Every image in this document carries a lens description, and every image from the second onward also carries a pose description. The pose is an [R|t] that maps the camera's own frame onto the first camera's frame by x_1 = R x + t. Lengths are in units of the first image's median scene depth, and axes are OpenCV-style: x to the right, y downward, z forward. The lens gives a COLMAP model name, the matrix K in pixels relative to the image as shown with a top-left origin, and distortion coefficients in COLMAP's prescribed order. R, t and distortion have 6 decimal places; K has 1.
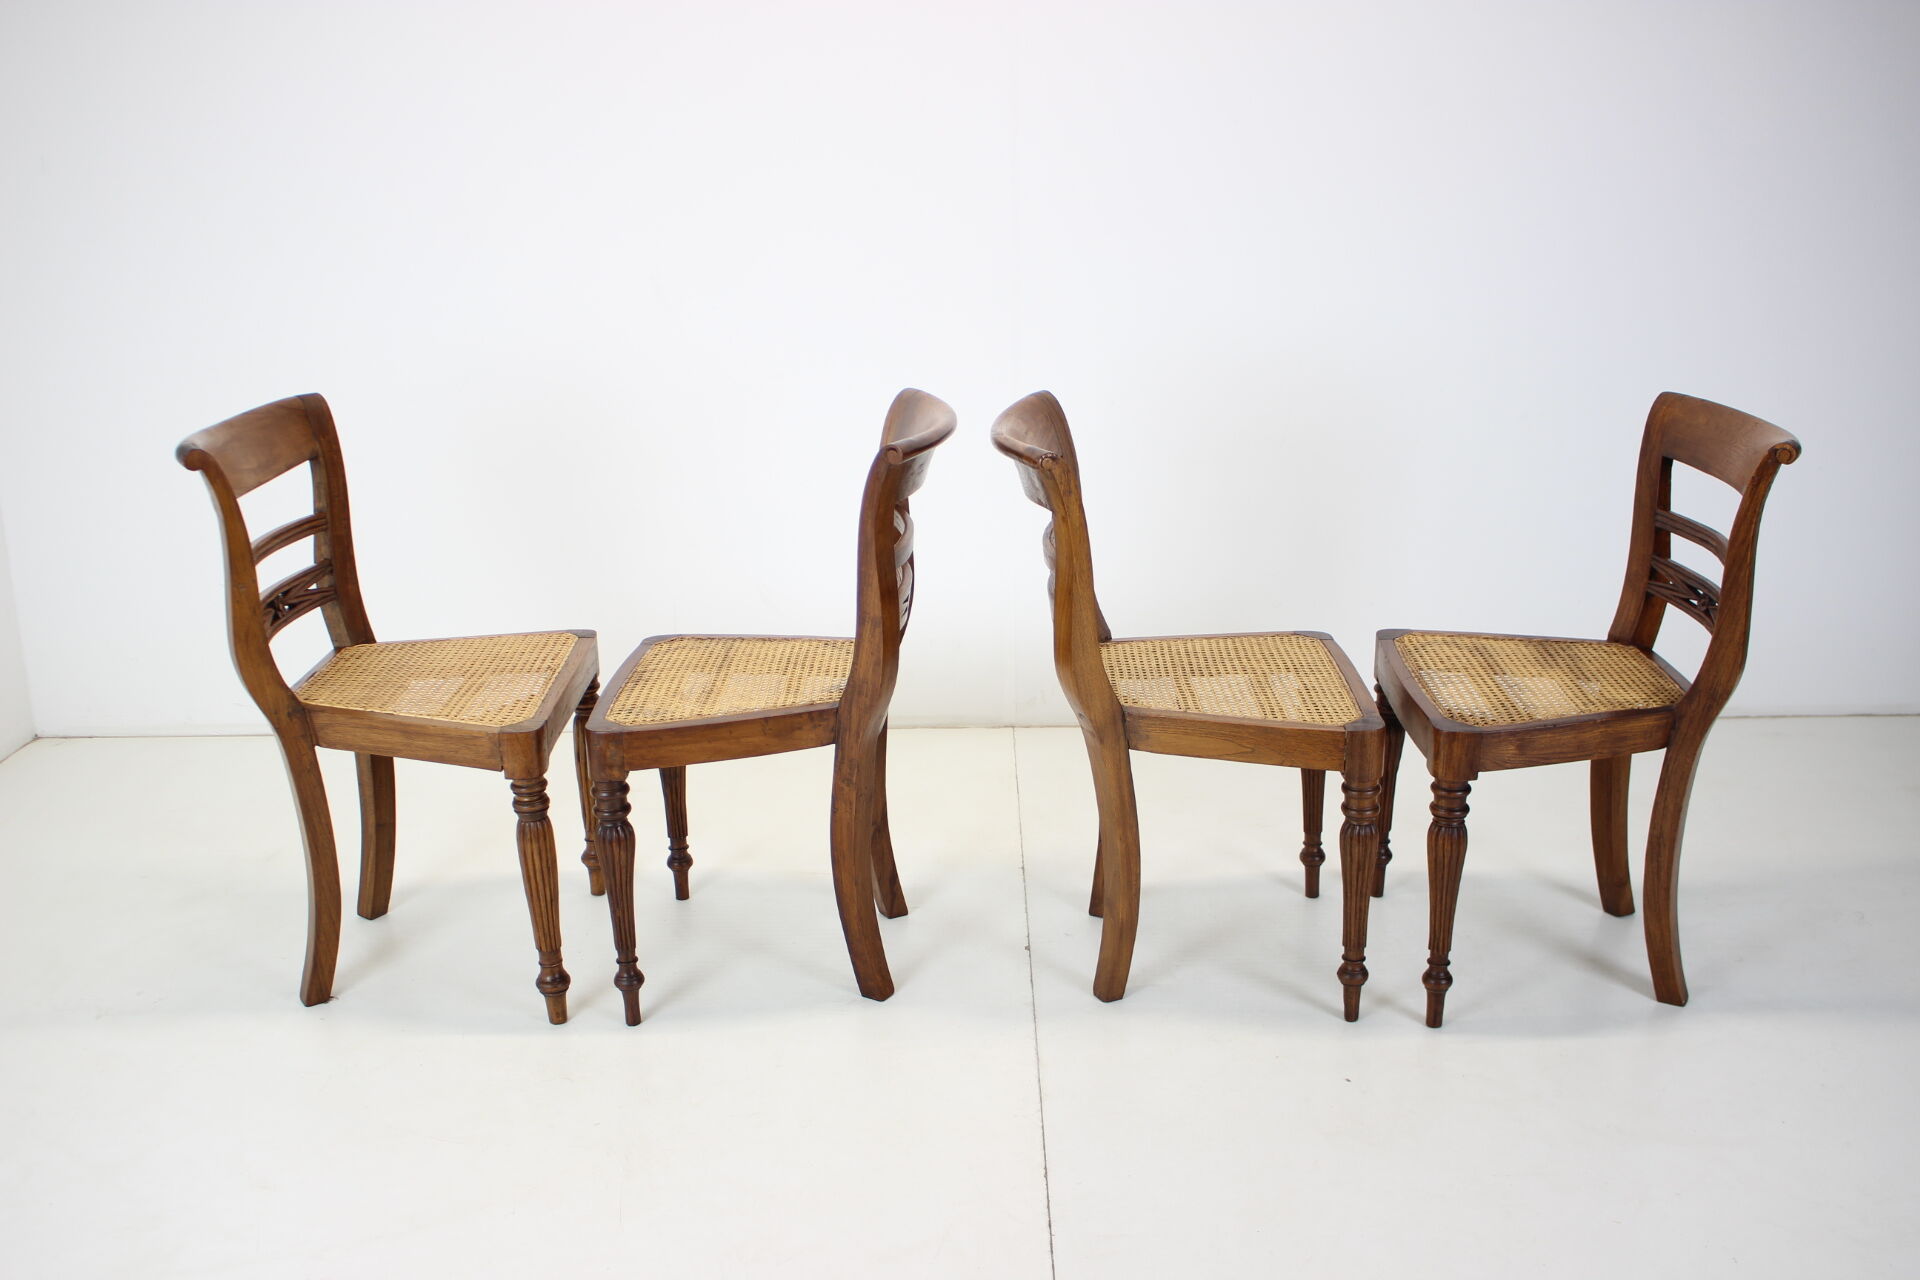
lens RADIAL K [[2074.8, 0, 960.0], [0, 2074.8, 640.0], [0, 0, 1]] dist [-0.026089, 0.017125]
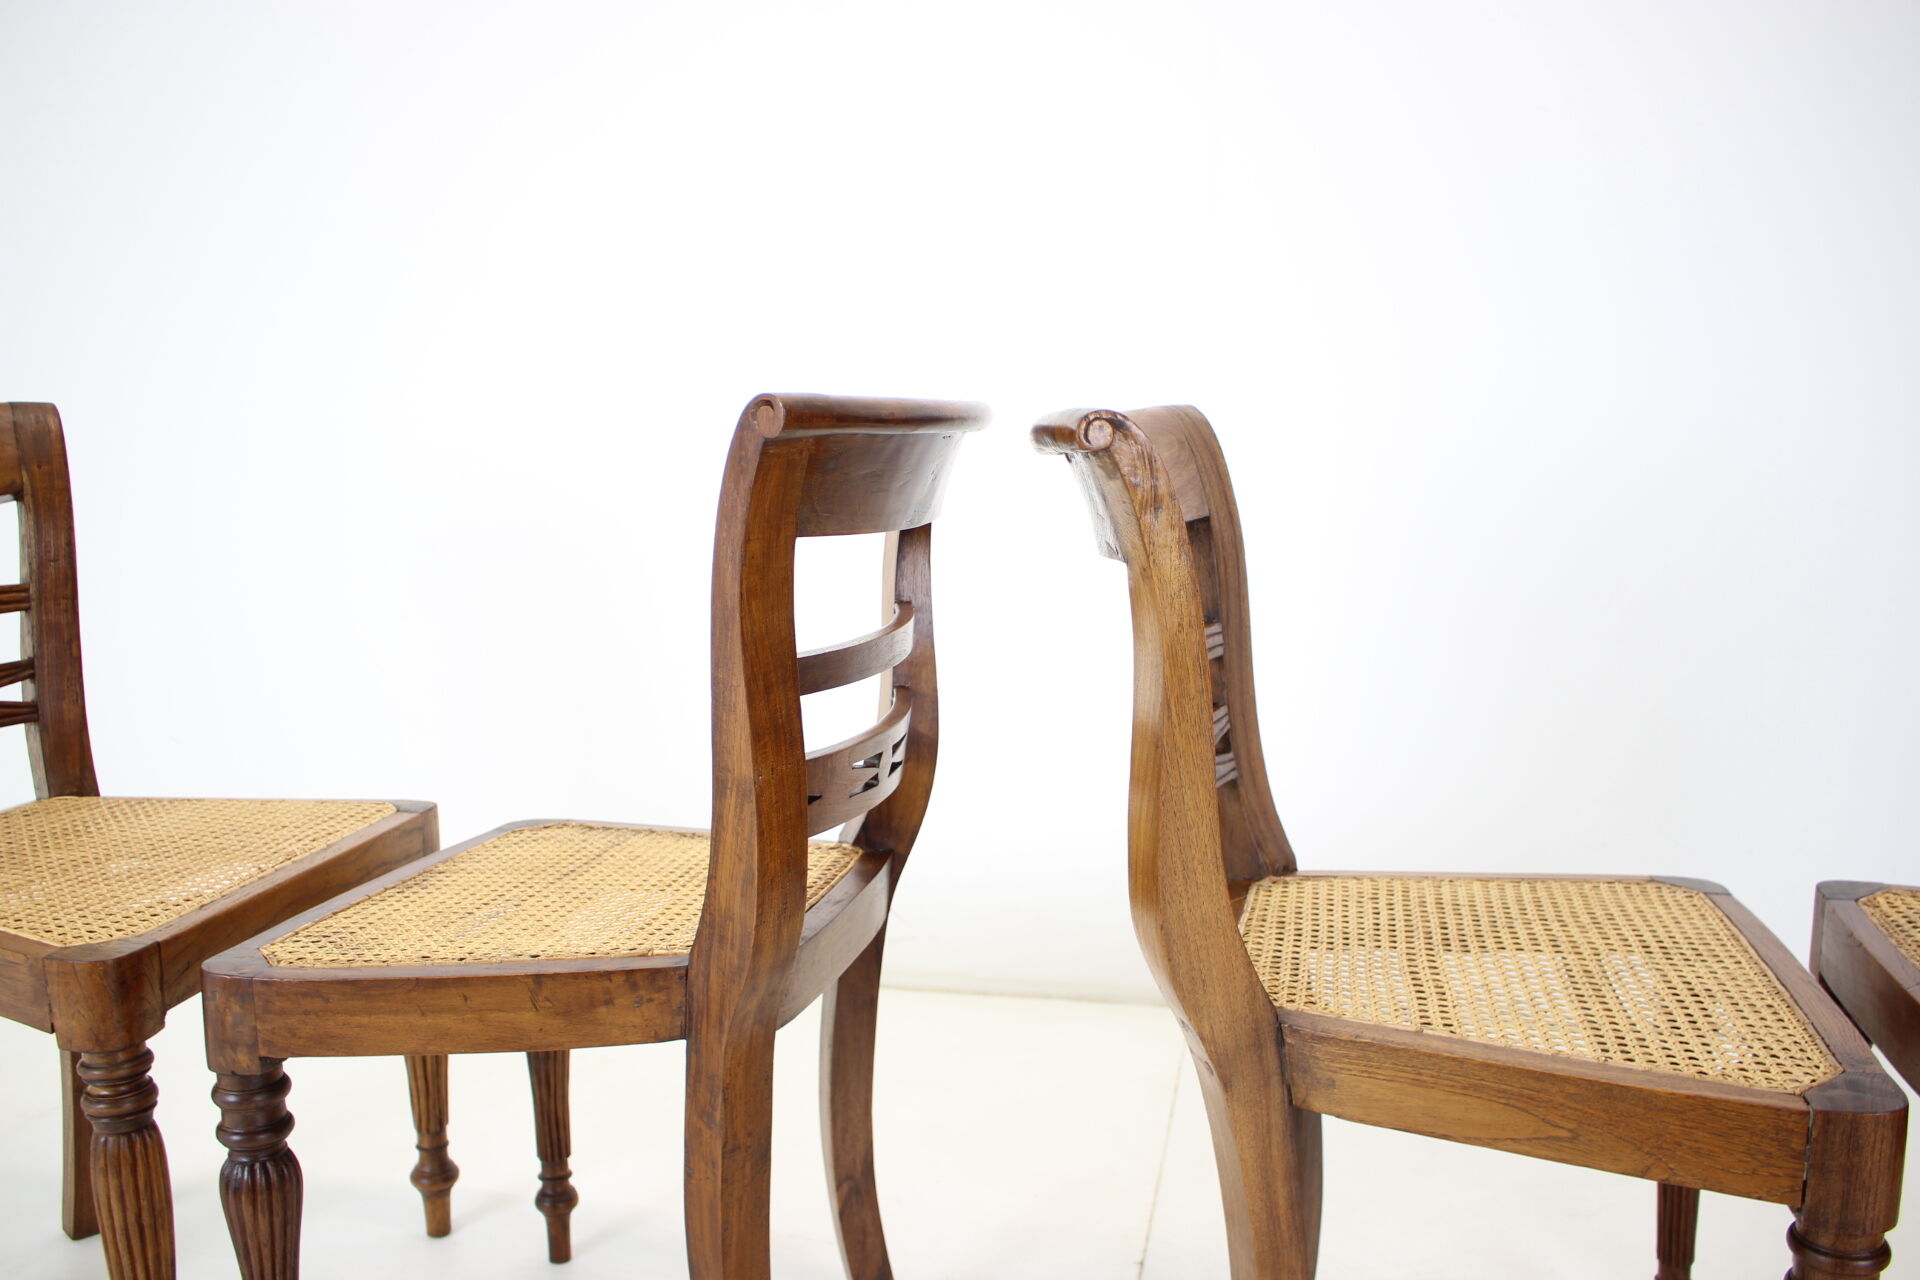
lens RADIAL K [[1640.5, 0, 960.0], [0, 1640.5, 640.0], [0, 0, 1]] dist [-0.144864, 0.119655]
pose [[0.977272, 0.033233, -0.209366, 0.080062], [-0.065192, 0.986888, -0.147654, 0.008866], [0.201714, 0.157947, 0.966625, 0.618980]]
